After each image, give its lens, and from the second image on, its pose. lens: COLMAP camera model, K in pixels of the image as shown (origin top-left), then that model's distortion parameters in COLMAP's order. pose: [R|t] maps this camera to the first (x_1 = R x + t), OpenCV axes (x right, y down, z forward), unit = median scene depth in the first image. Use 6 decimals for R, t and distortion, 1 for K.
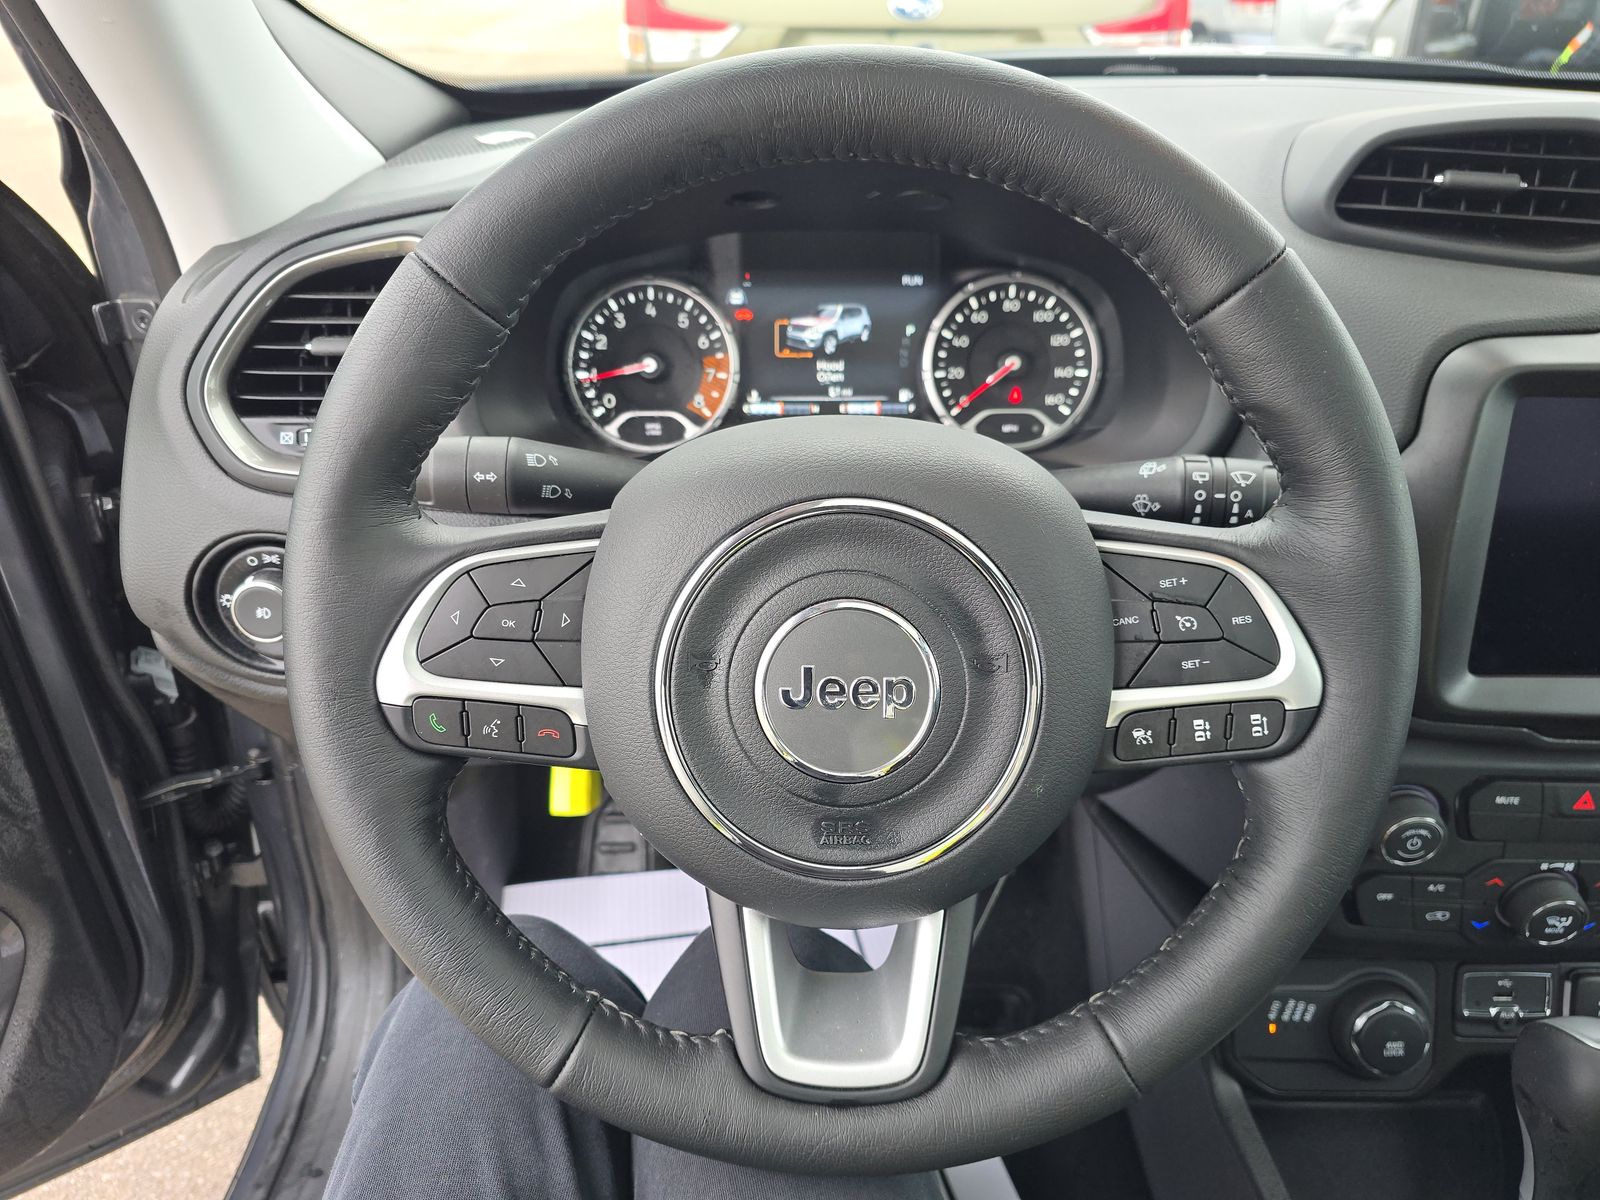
lens RADIAL K [[1078.3, 0, 796.0], [0, 1078.3, 602.0], [0, 0, 1]] dist [0.002069, 0.001949]
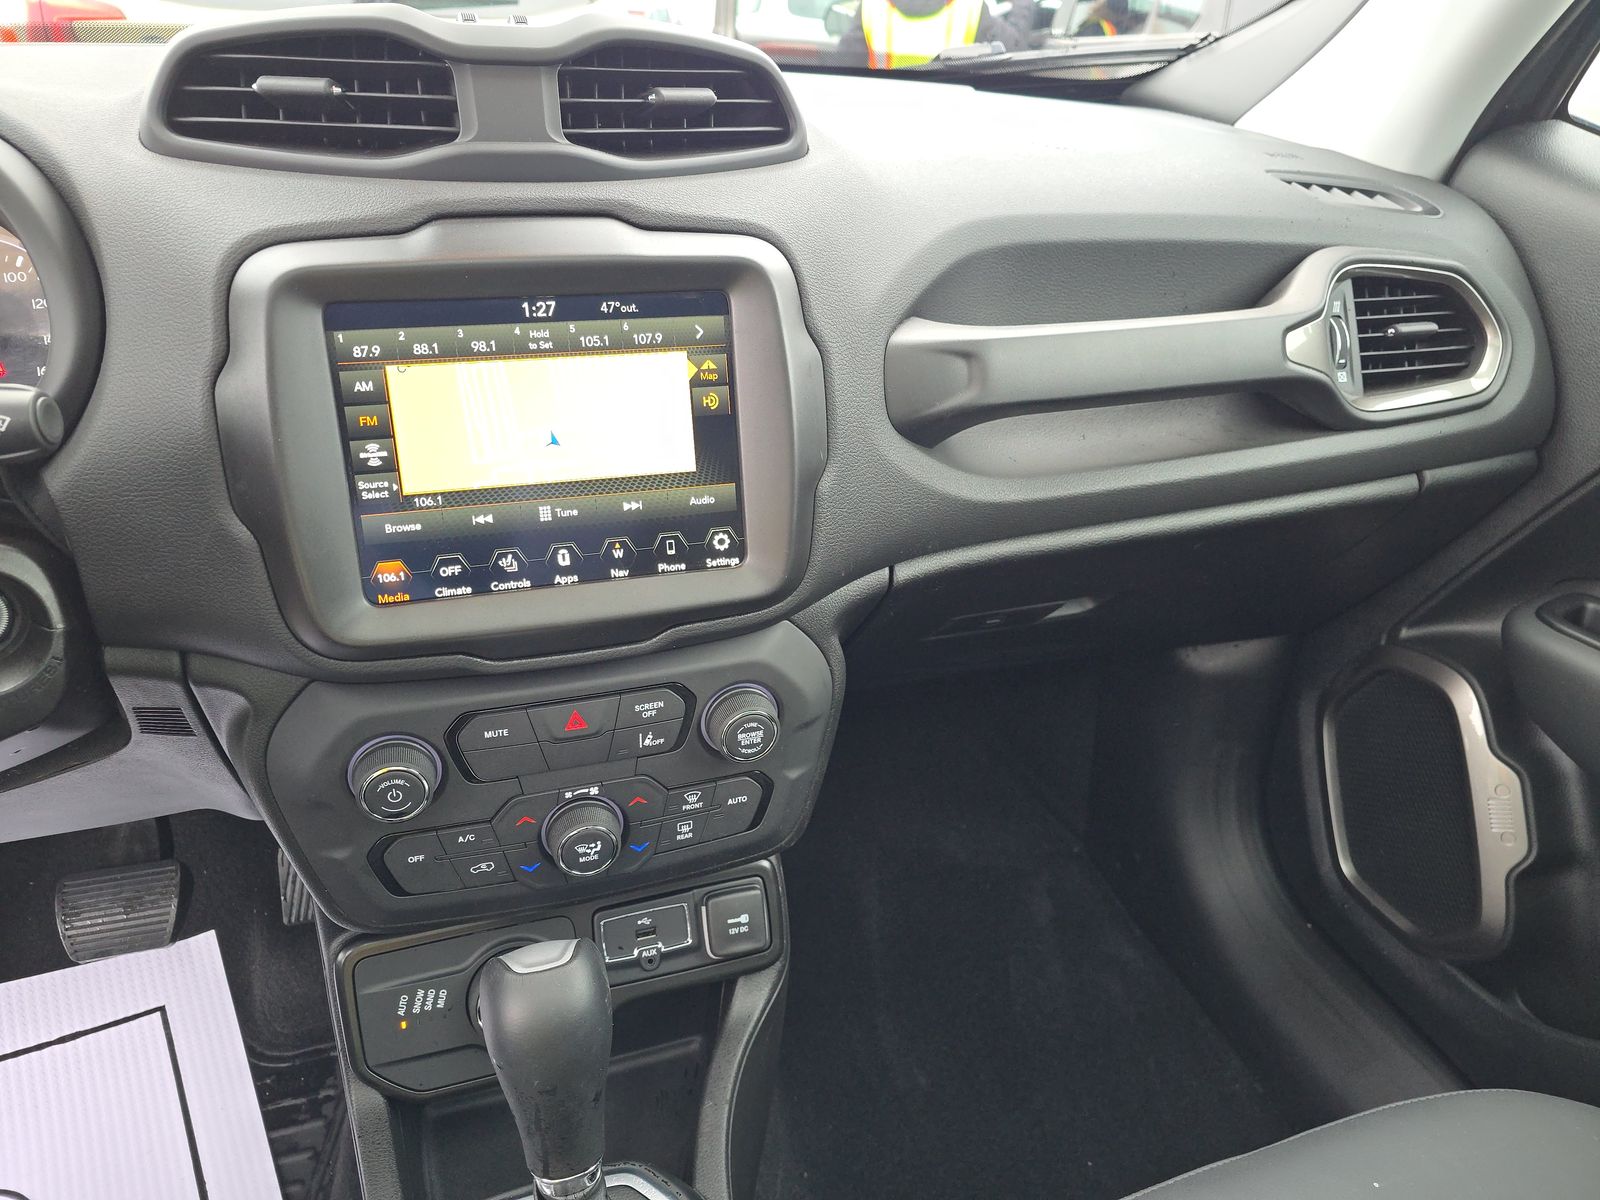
lens RADIAL K [[1078.3, 0, 798.6], [0, 1078.3, 599.7], [0, 0, 1]] dist [0.002069, 0.001949]
pose [[0.949065, -0.130815, 0.286642, 0.621161], [0.144276, 0.989189, -0.026259, 0.123508], [-0.280108, 0.066277, 0.957678, -0.000946]]
